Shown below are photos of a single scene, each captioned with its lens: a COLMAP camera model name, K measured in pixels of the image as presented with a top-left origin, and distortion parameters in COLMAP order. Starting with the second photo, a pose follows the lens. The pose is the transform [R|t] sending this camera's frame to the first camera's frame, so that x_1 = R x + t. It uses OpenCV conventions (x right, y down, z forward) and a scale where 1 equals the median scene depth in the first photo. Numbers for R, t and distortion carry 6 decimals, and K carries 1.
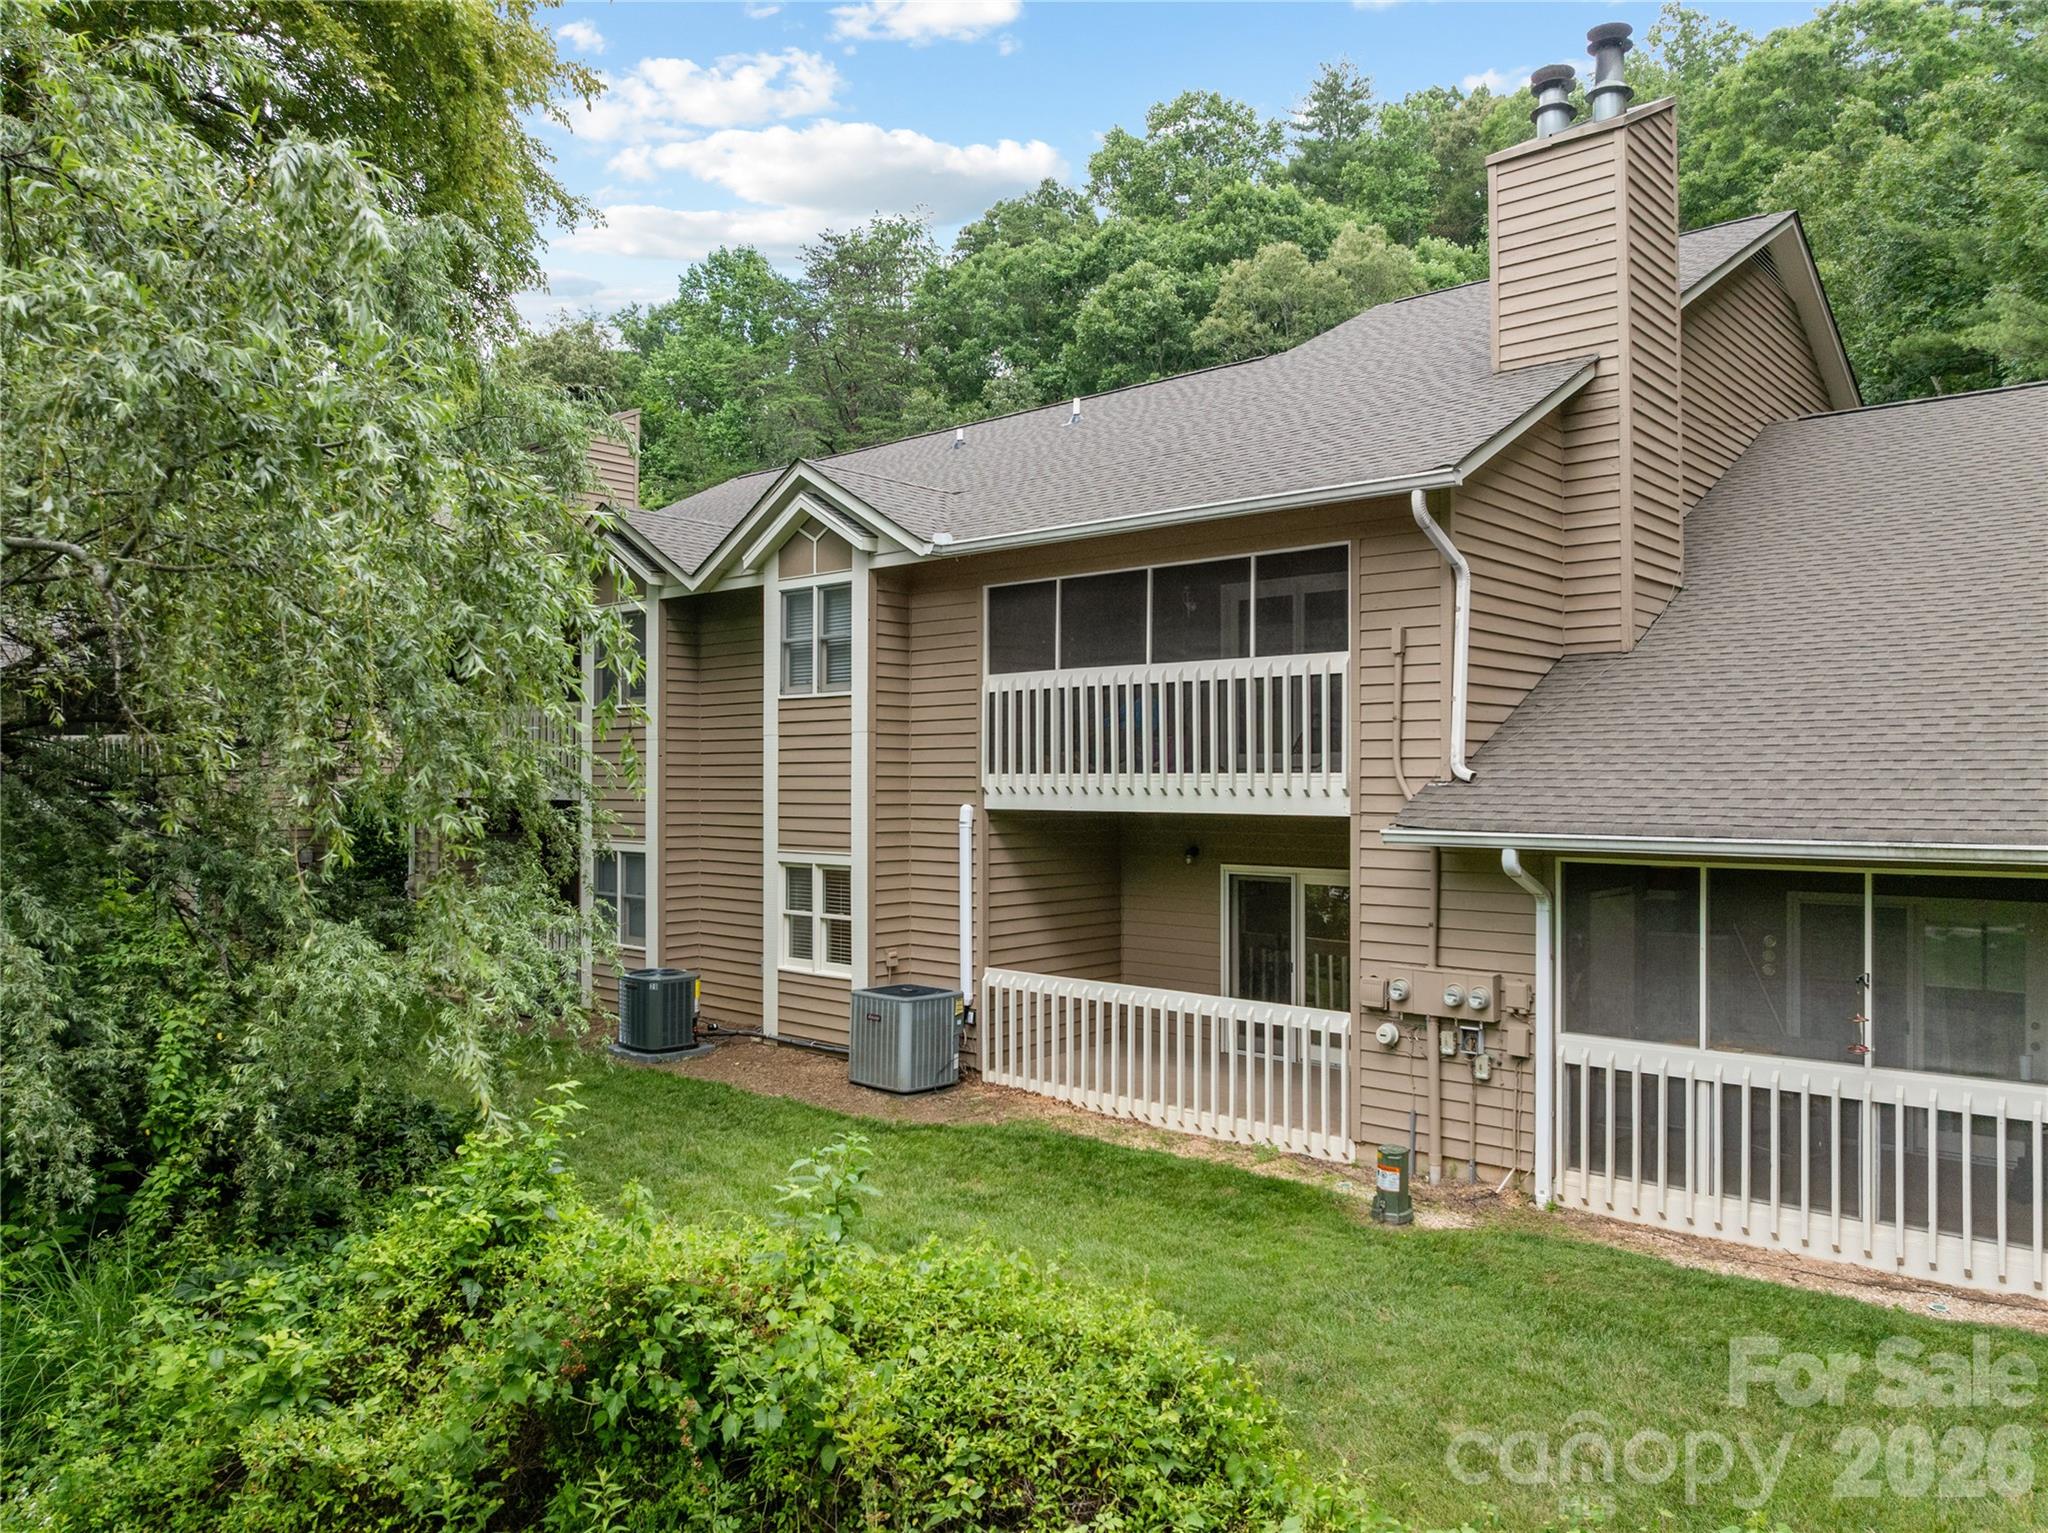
lens RADIAL K [[1452.2, 0, 1014.7], [0, 1452.2, 738.6], [0, 0, 1]] dist [-0.042562, -0.003393]
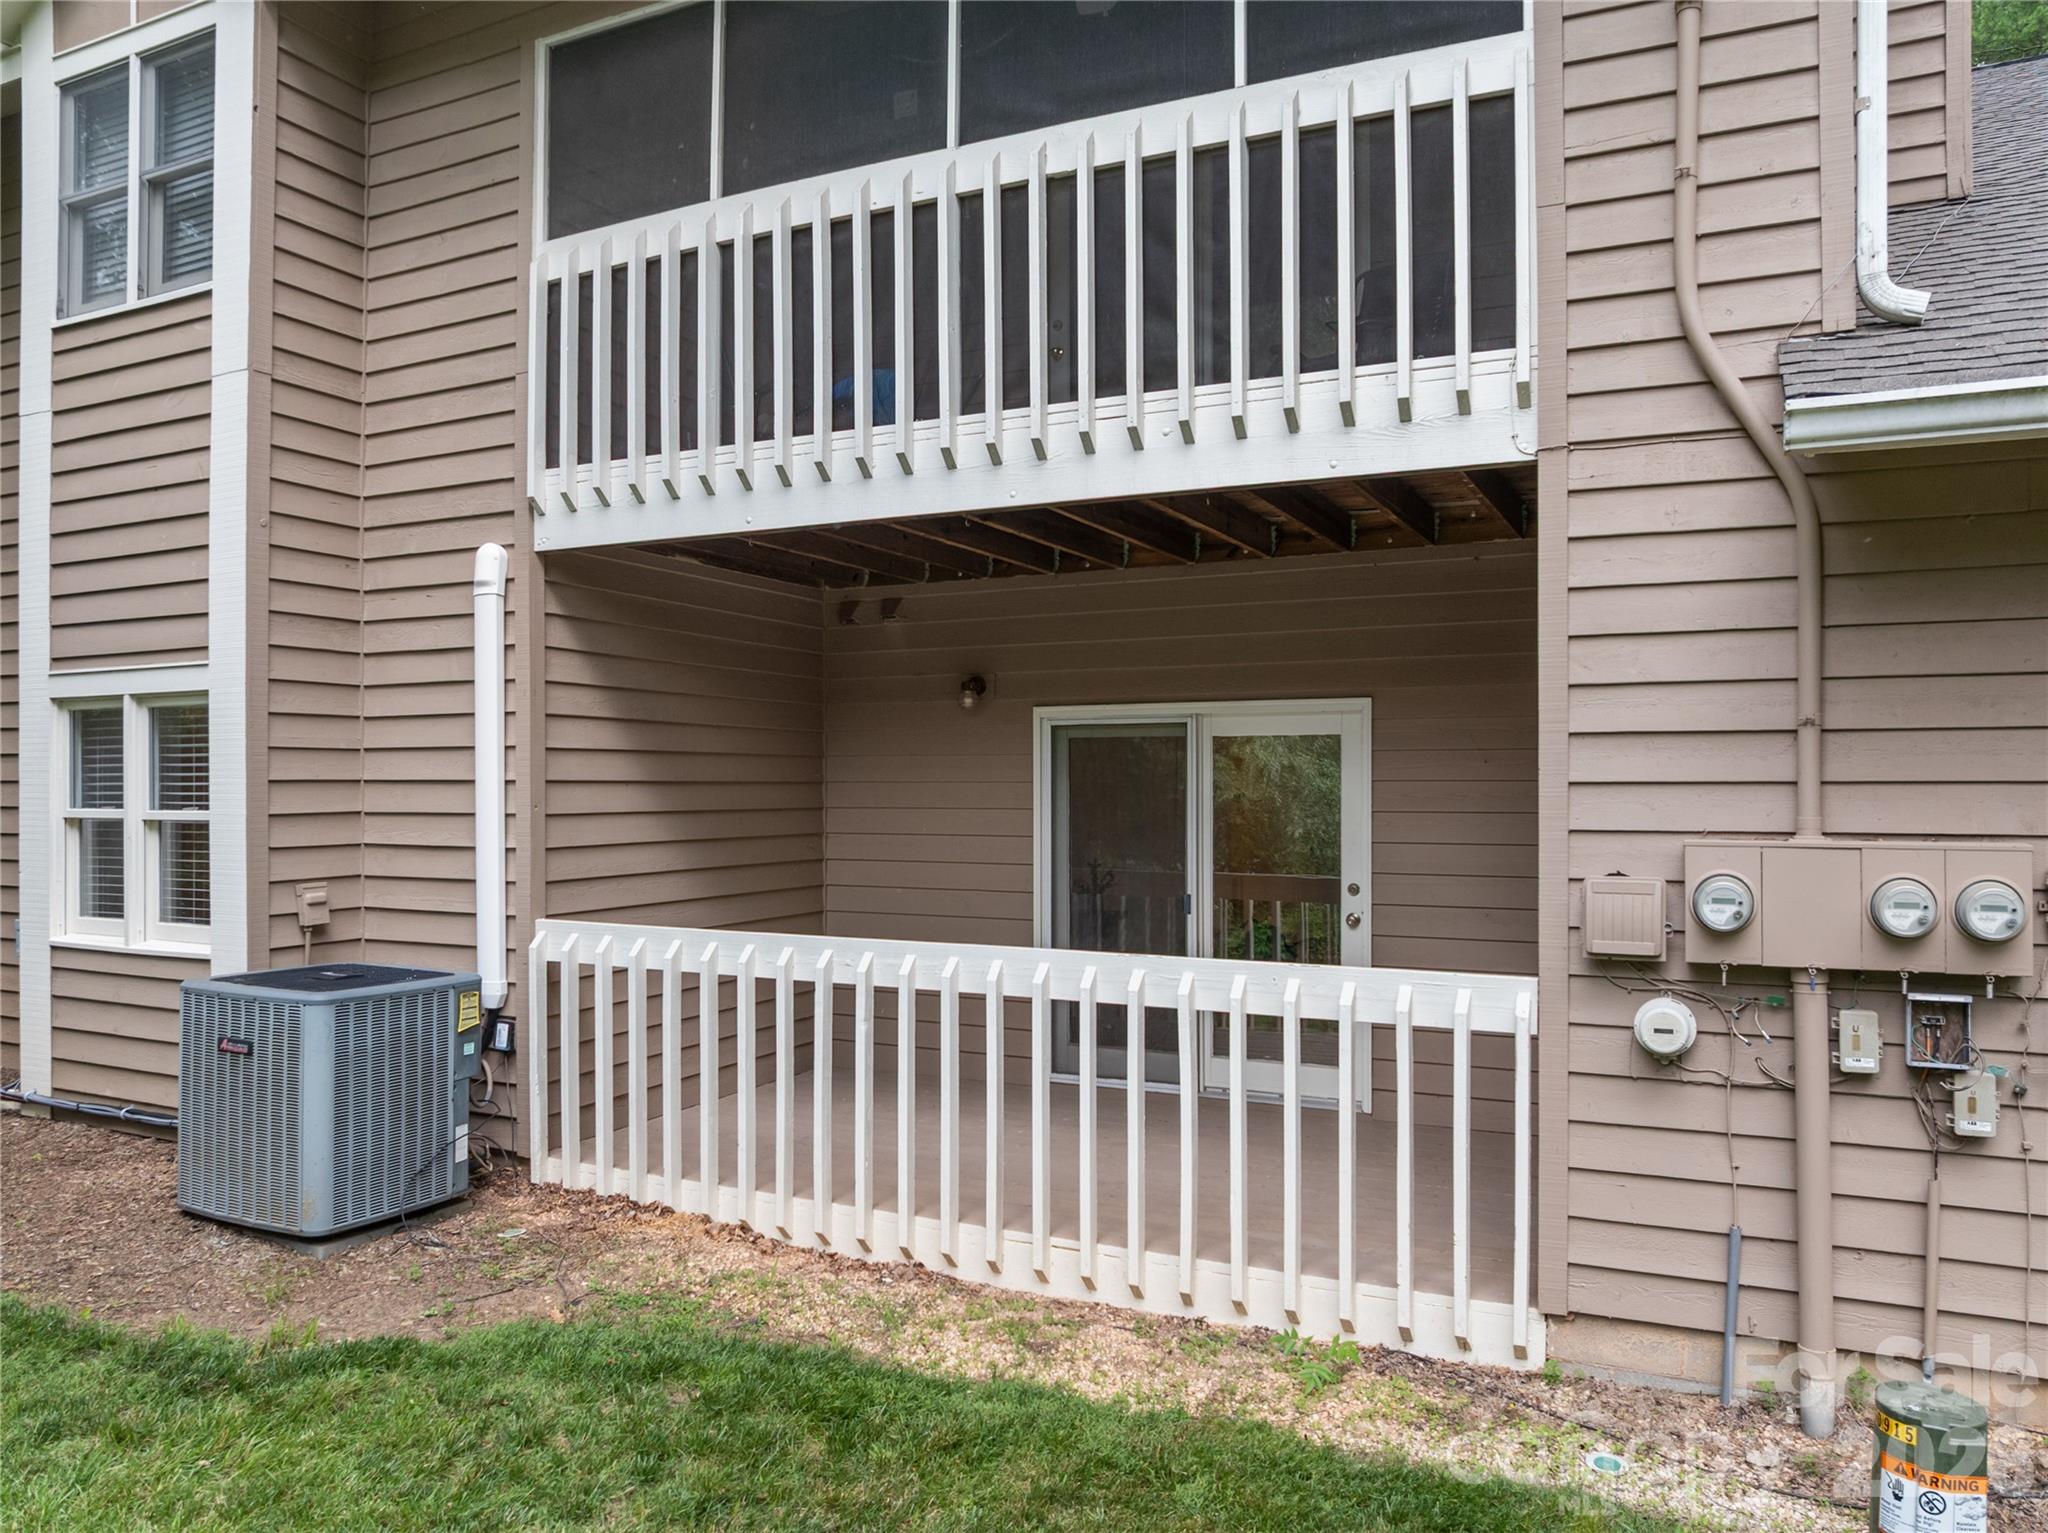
lens RADIAL K [[1445.3, 0, 1023.5], [0, 1445.3, 785.8], [0, 0, 1]] dist [-0.039845, 0.002971]
pose [[0.959526, -0.000754, 0.281618, -0.001818], [-0.007202, 0.999604, 0.027216, 0.106509], [-0.281527, -0.028143, 0.959140, 0.554461]]
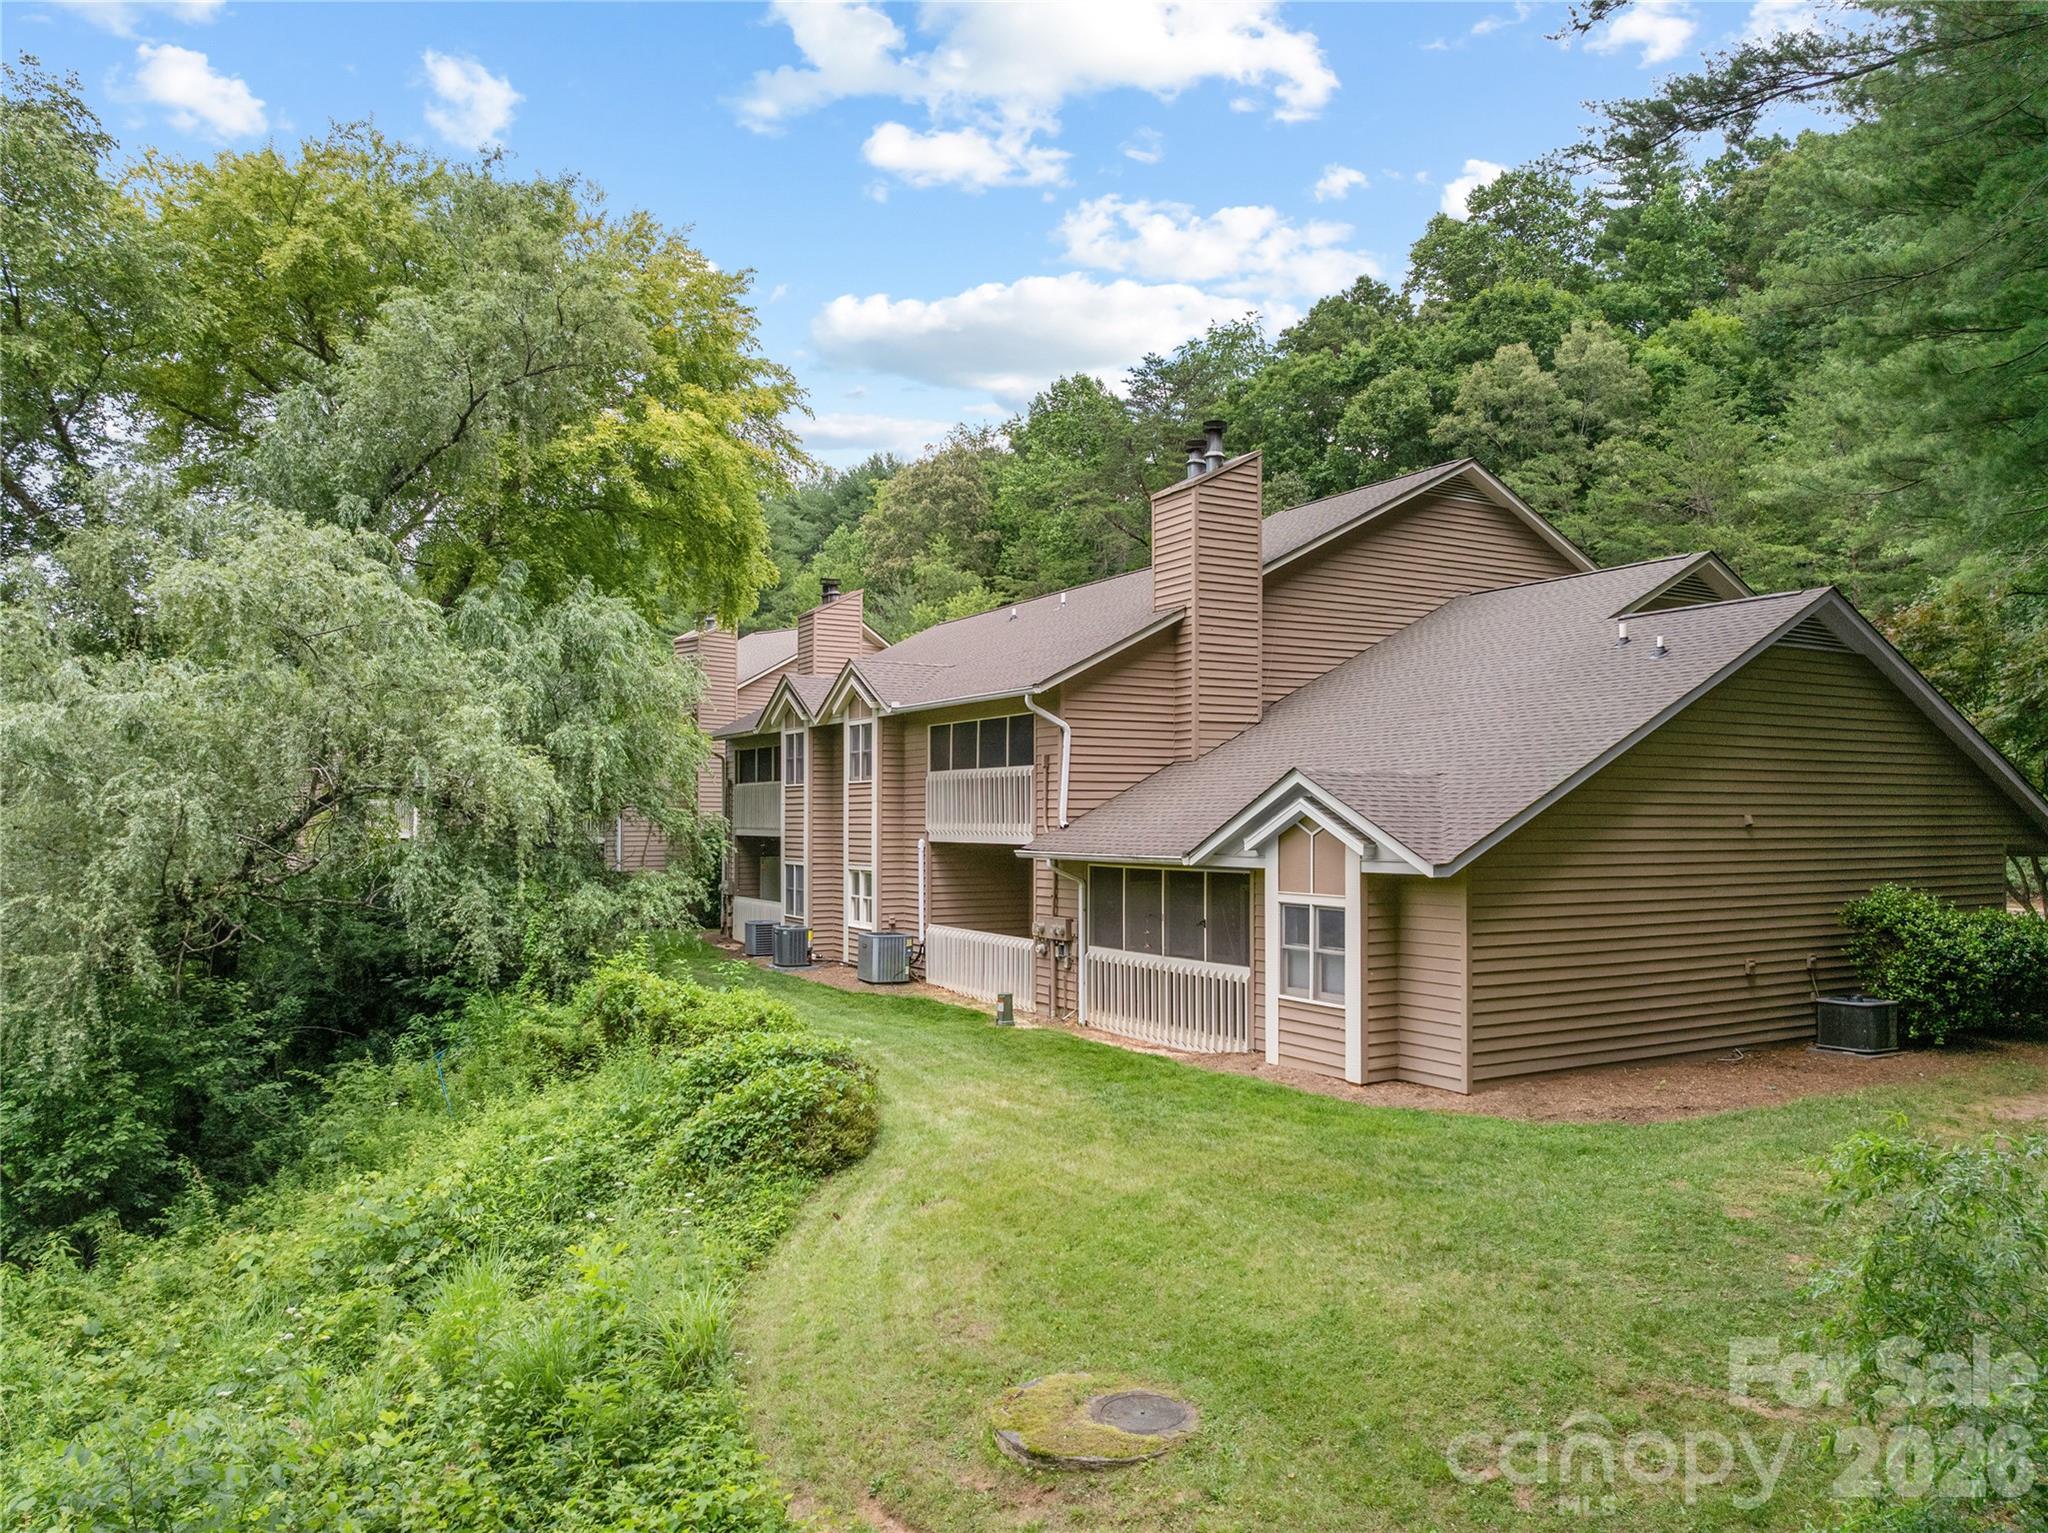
lens RADIAL K [[1445.3, 0, 1023.5], [0, 1445.3, 785.8], [0, 0, 1]] dist [-0.039845, 0.002971]
pose [[0.951060, -0.006791, -0.308932, 0.705671], [0.008712, 0.999950, 0.004840, -0.034116], [0.308884, -0.007294, 0.951072, -0.801697]]
